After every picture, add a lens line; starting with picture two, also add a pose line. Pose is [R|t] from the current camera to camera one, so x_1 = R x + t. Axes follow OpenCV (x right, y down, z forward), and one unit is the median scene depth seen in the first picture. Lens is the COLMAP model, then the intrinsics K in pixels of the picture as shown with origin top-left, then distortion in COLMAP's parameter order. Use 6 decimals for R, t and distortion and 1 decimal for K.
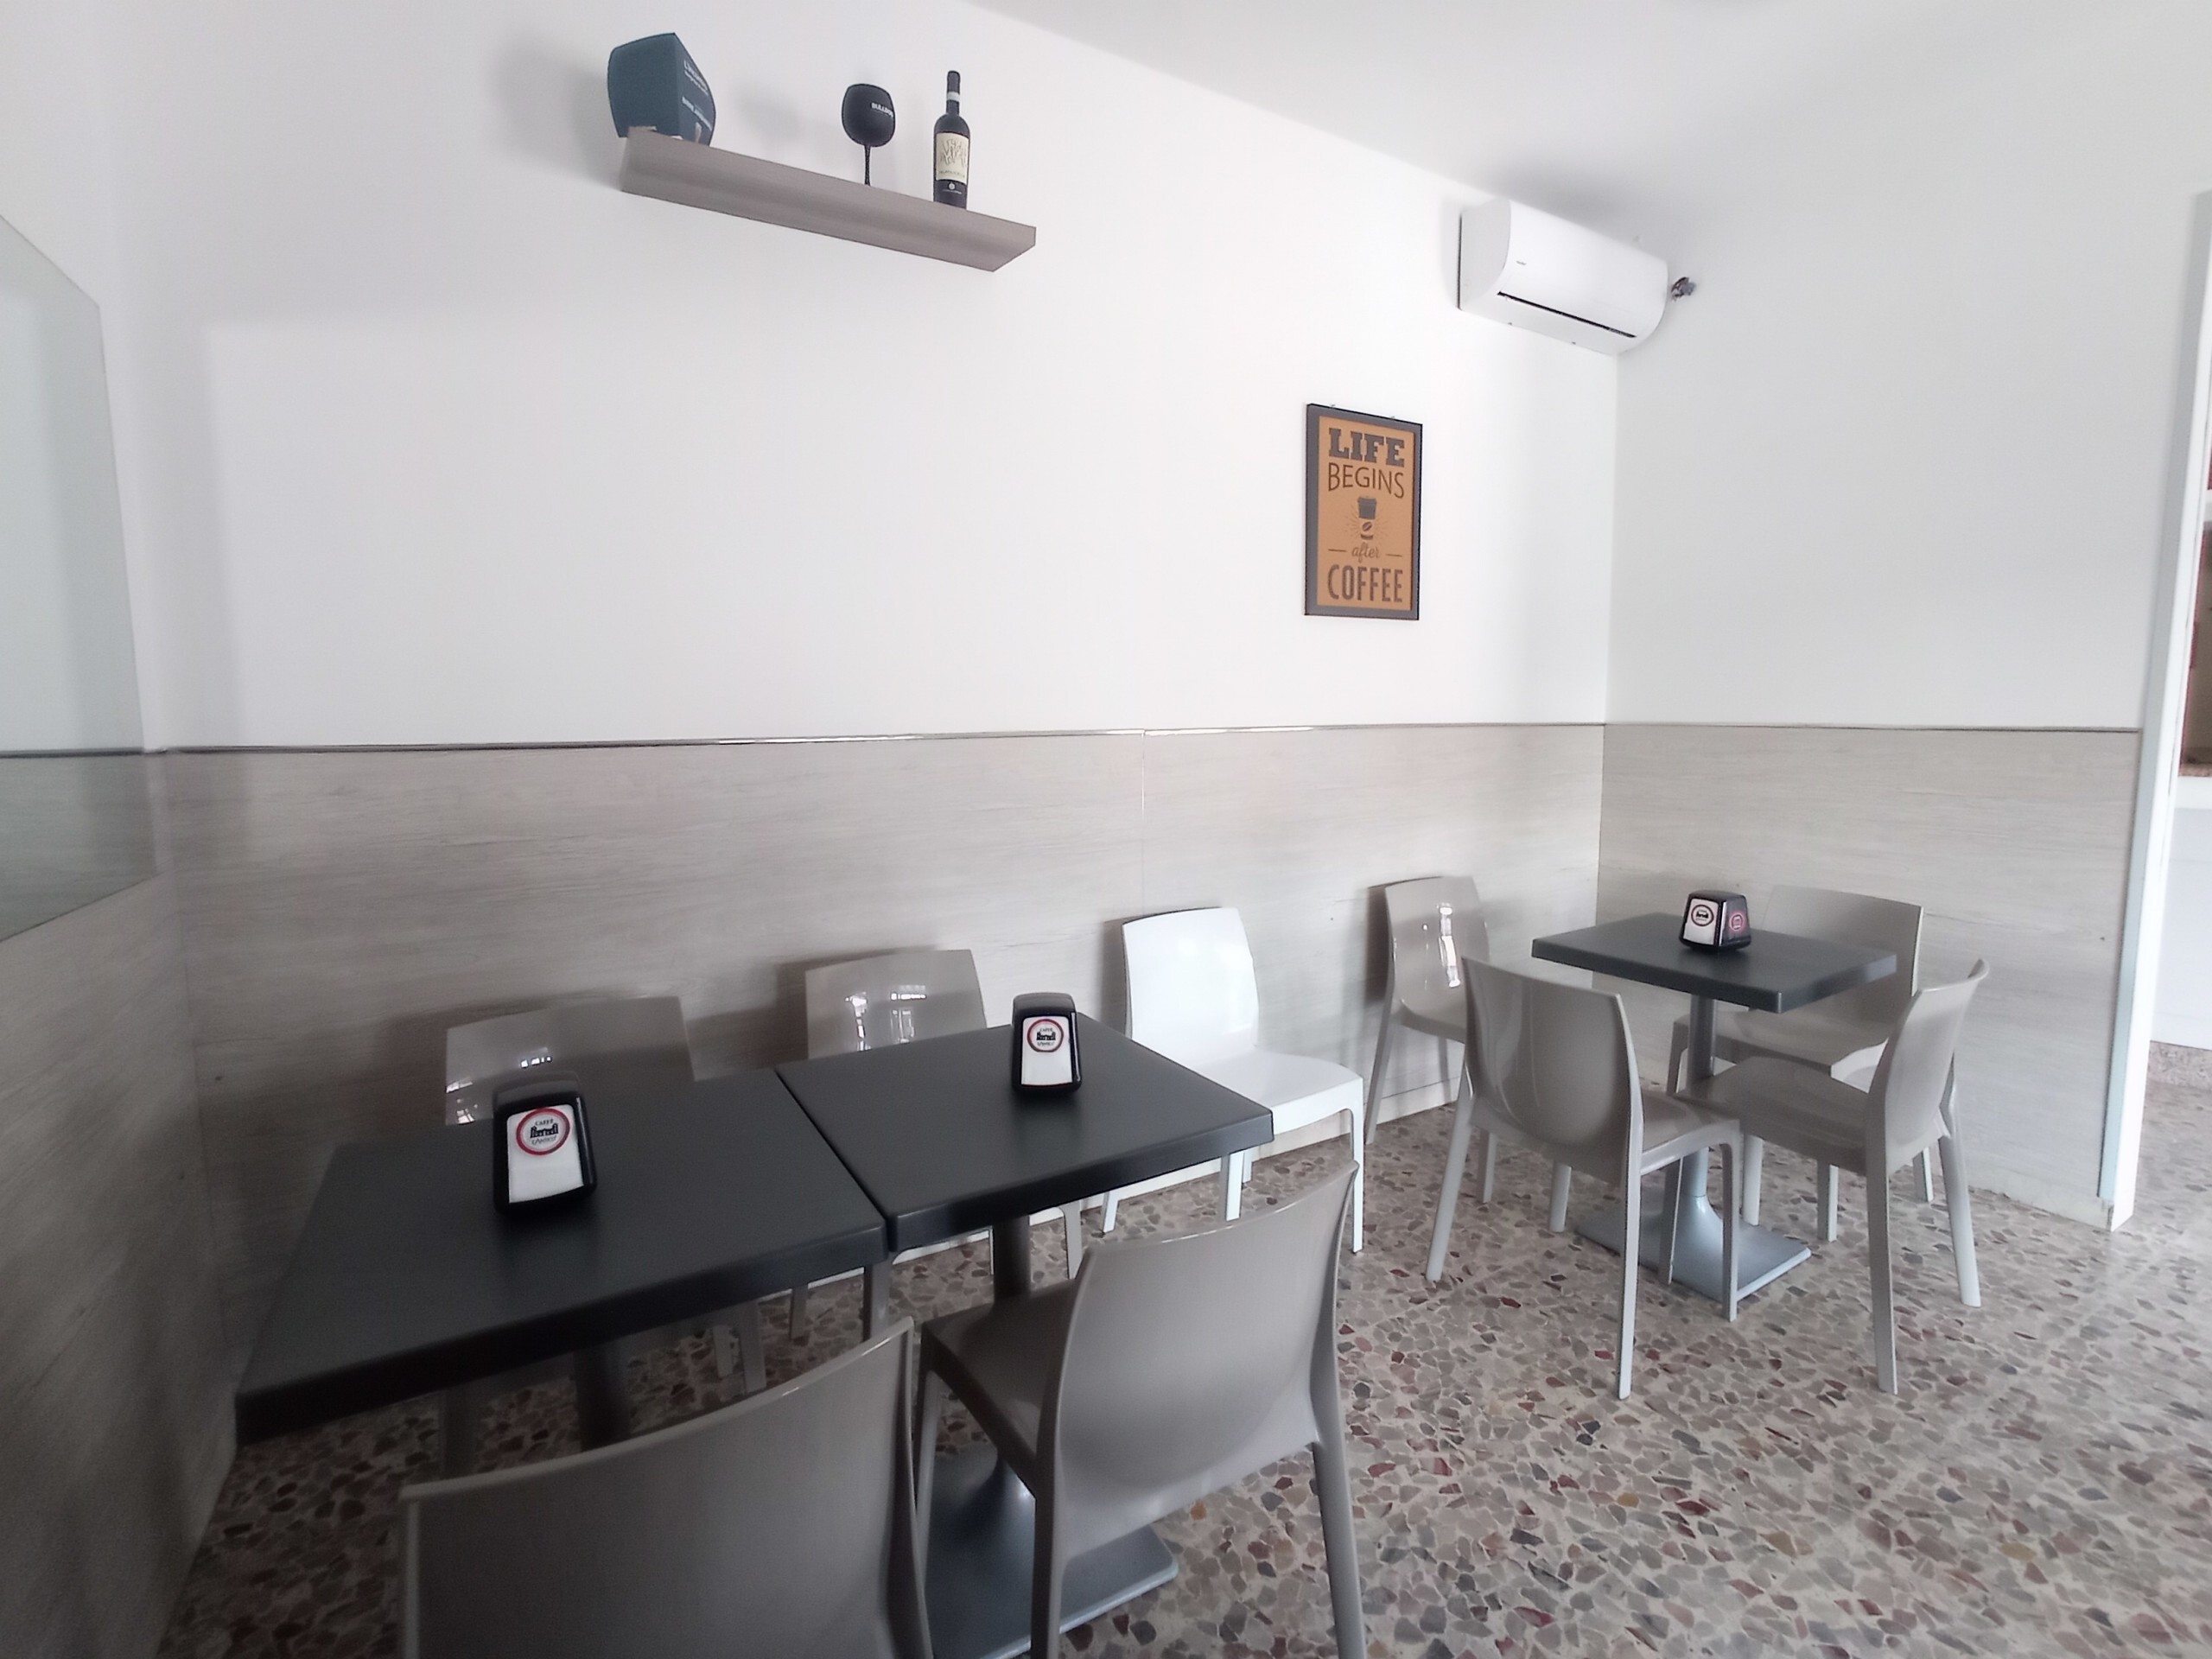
lens RADIAL K [[998.8, 0, 1108.3], [0, 998.8, 808.6], [0, 0, 1]] dist [-0.053615, 0.026142]
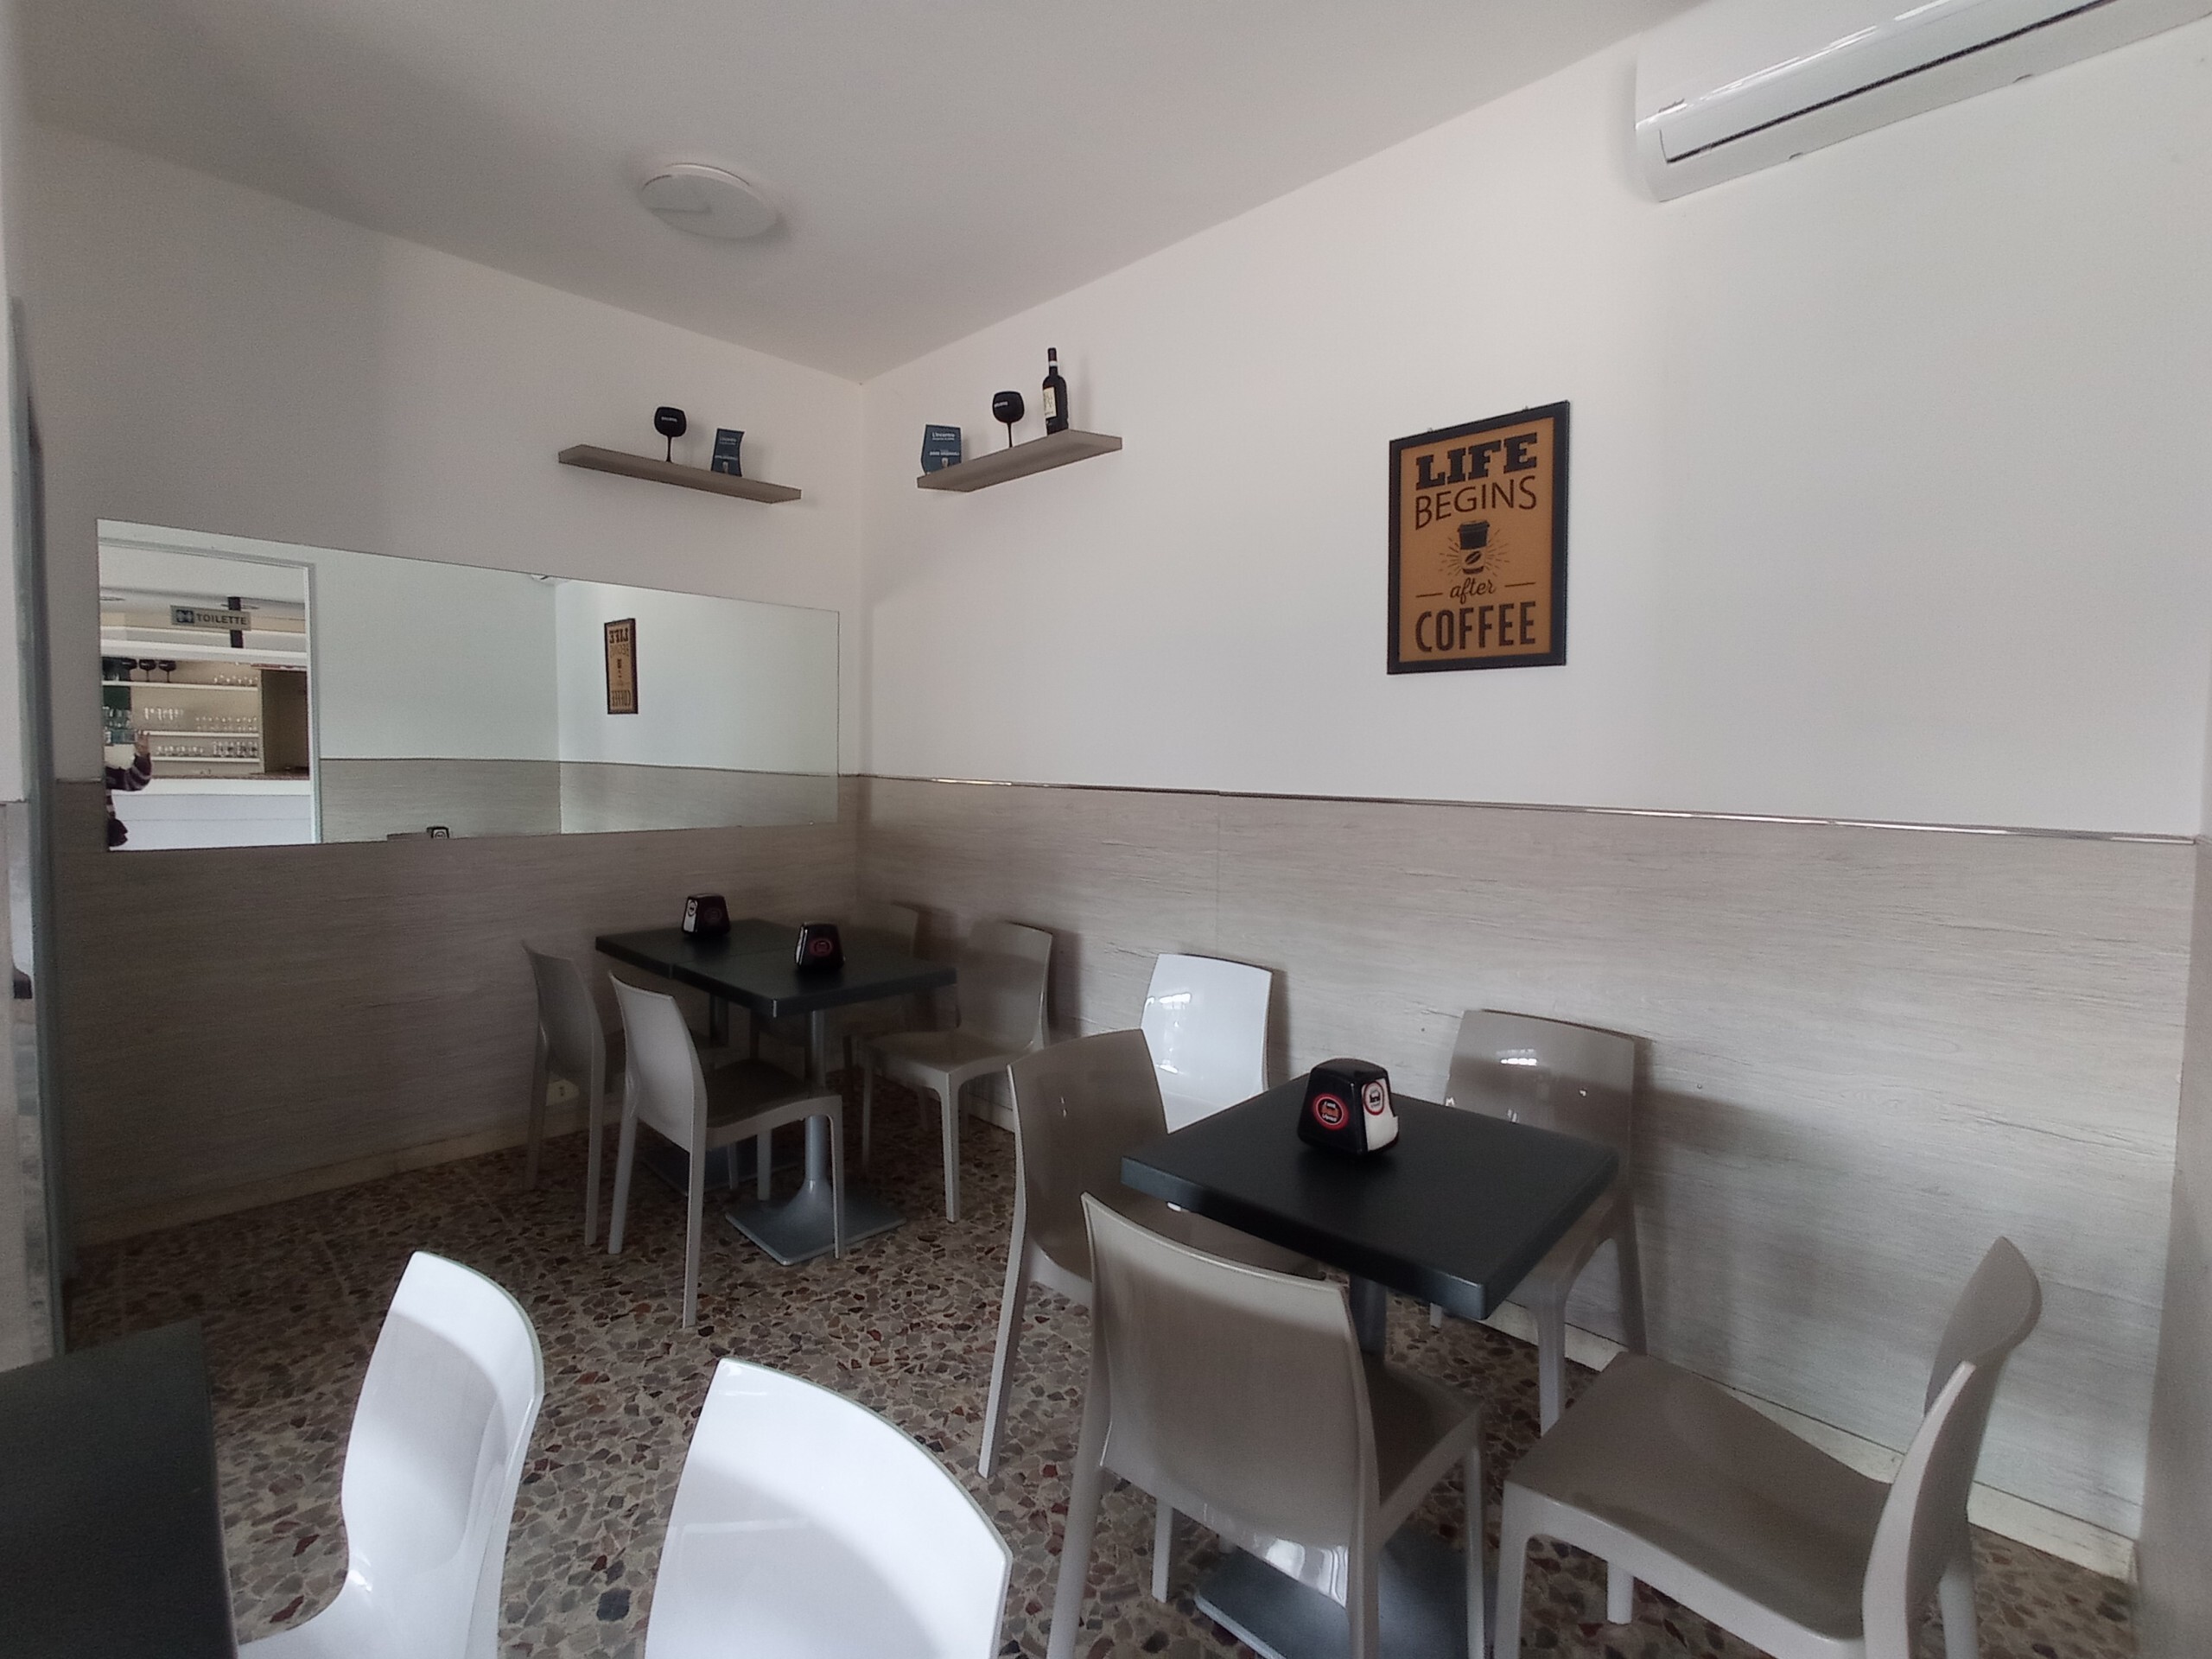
lens RADIAL K [[998.8, 0, 1108.3], [0, 998.8, 808.6], [0, 0, 1]] dist [-0.053615, 0.026142]
pose [[0.275578, 0.059617, -0.959428, 0.979802], [-0.115029, 0.992949, 0.028660, -0.070747], [0.954372, 0.102464, 0.280492, 0.516362]]
